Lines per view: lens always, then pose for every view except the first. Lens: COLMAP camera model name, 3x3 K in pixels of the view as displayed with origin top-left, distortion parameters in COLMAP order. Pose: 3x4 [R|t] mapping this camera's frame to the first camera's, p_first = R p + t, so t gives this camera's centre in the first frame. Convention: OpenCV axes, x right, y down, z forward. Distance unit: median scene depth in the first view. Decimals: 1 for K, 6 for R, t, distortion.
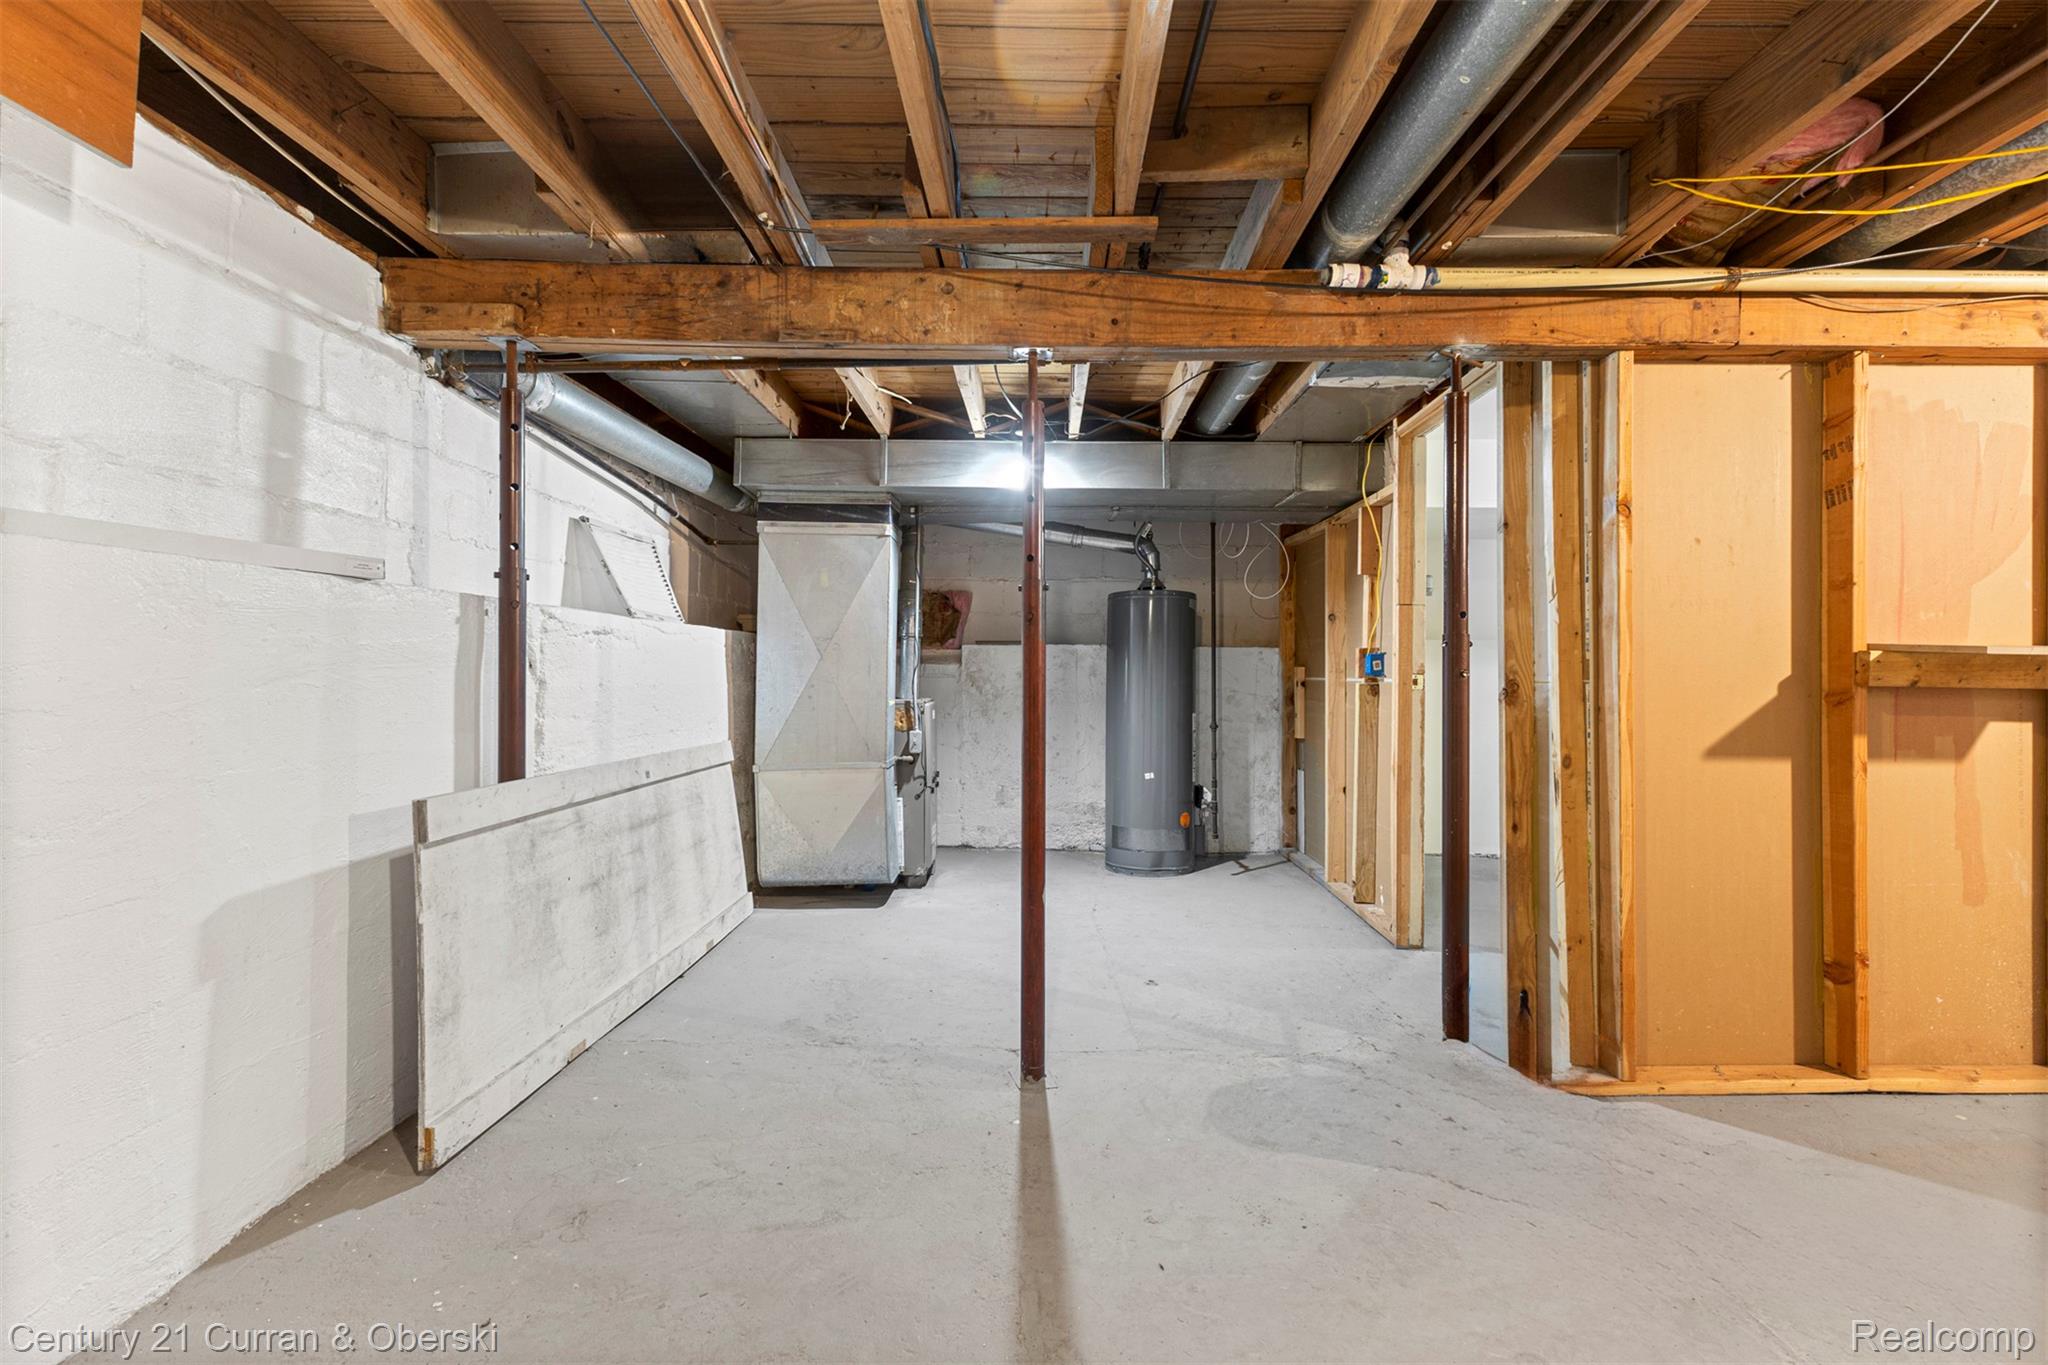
lens RADIAL K [[875.2, 0, 1027.6], [0, 875.2, 684.2], [0, 0, 1]] dist [0.004419, 0.000483]
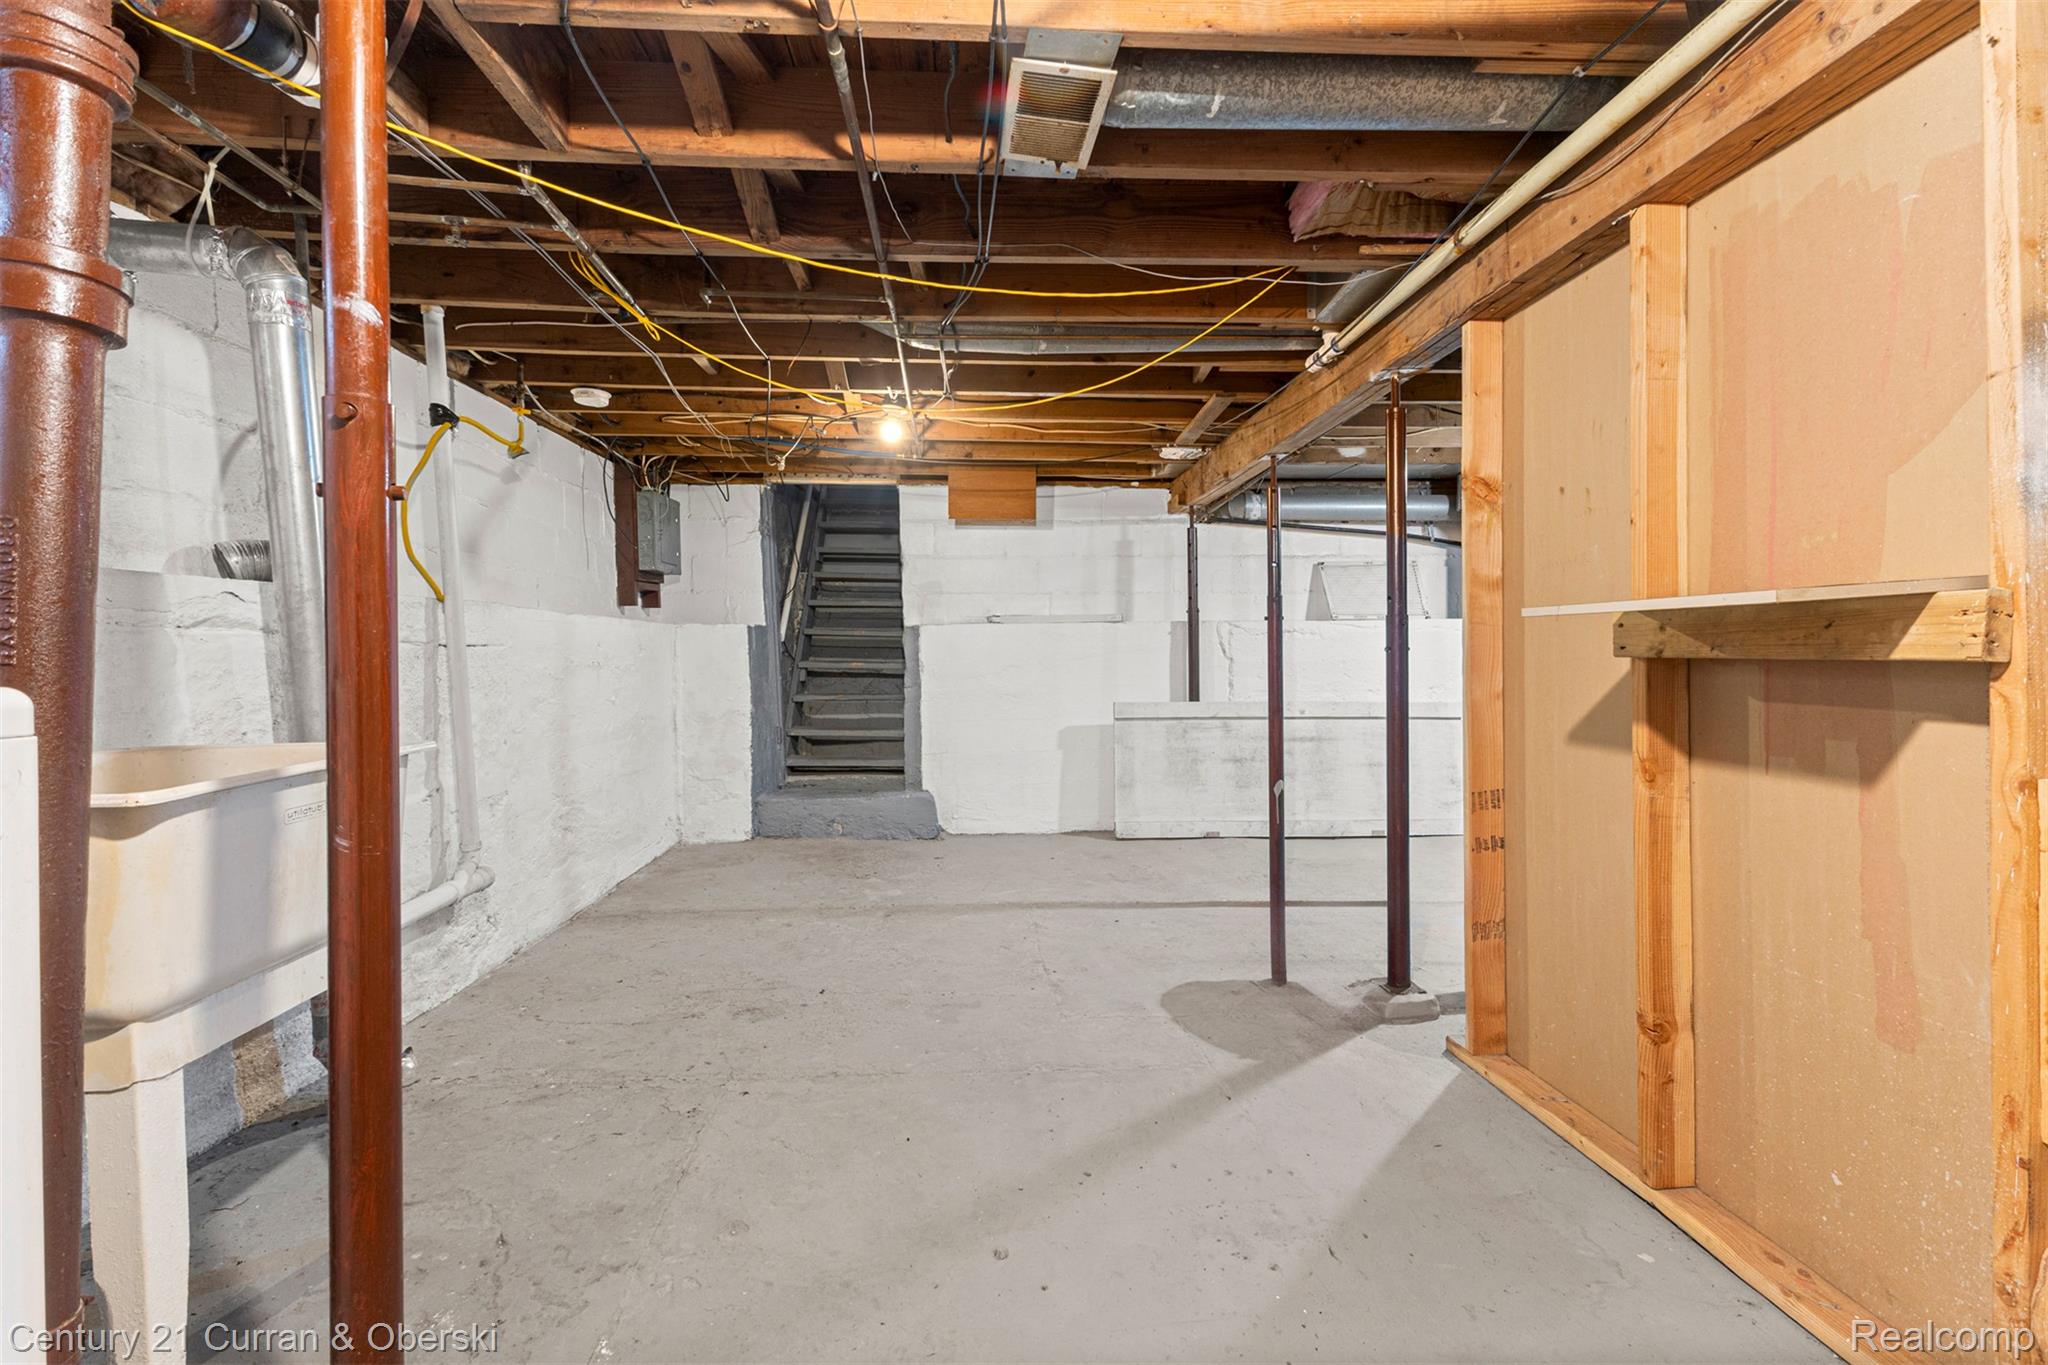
lens RADIAL K [[896.5, 0, 1026.9], [0, 896.5, 677.9], [0, 0, 1]] dist [0.007334, -0.000769]
pose [[0.071517, 0.016829, -0.997297, 1.647368], [0.002227, 0.999852, 0.017031, 0.005498], [0.997437, -0.003439, 0.071469, 0.418897]]
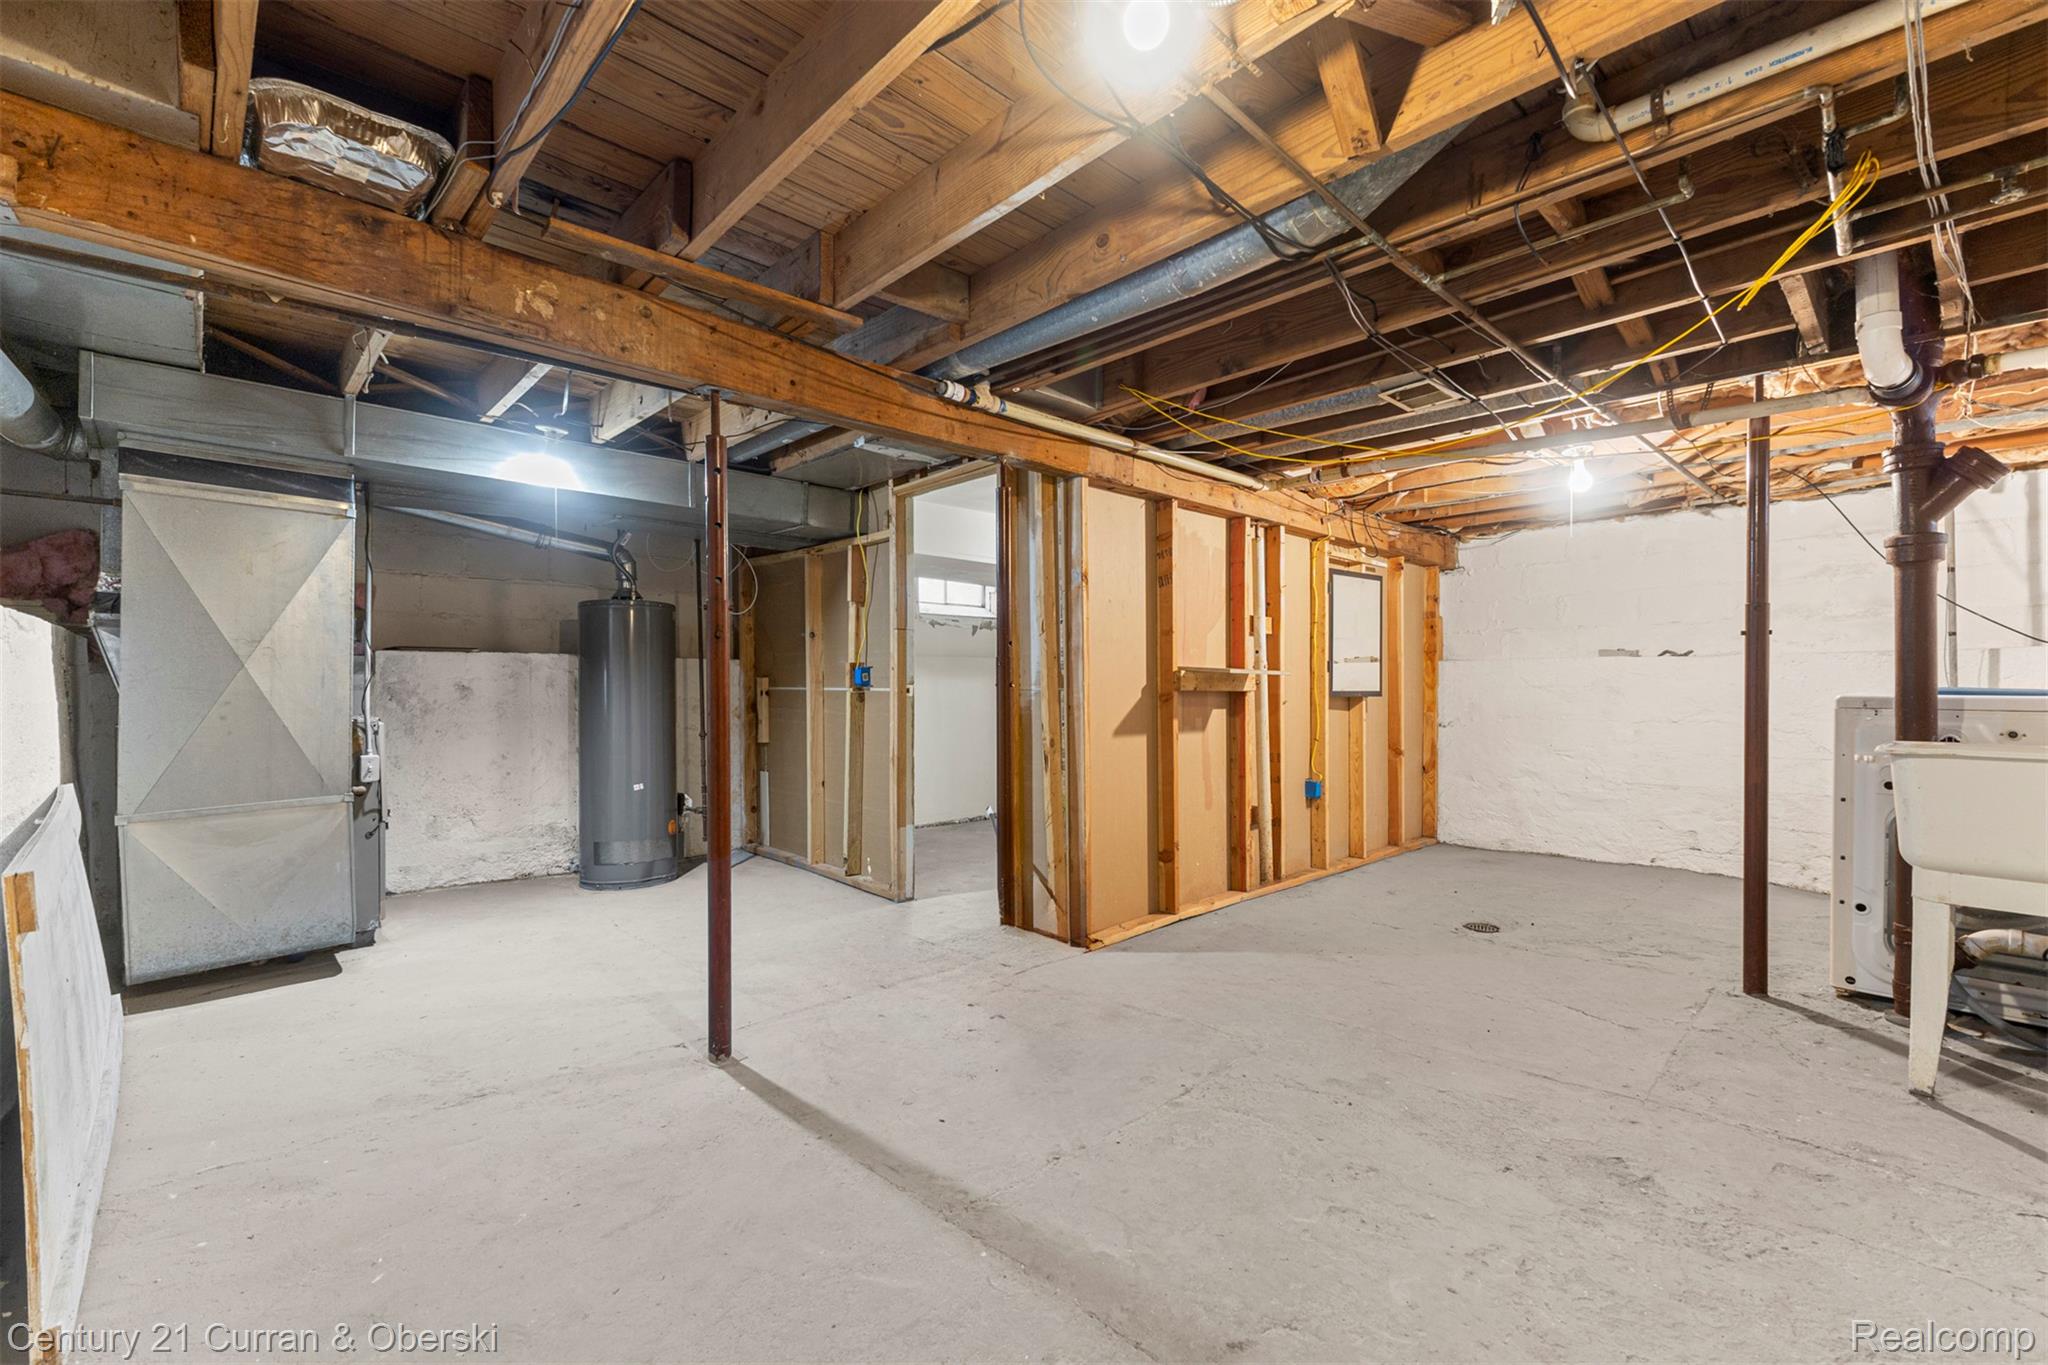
lens RADIAL K [[872.5, 0, 1032.5], [0, 872.5, 699.1], [0, 0, 1]] dist [0.001587, 0.000007]
pose [[0.717776, -0.016264, 0.696084, -0.459619], [0.010889, 0.999867, 0.012133, -0.005076], [-0.696189, -0.001129, 0.717857, -0.048941]]
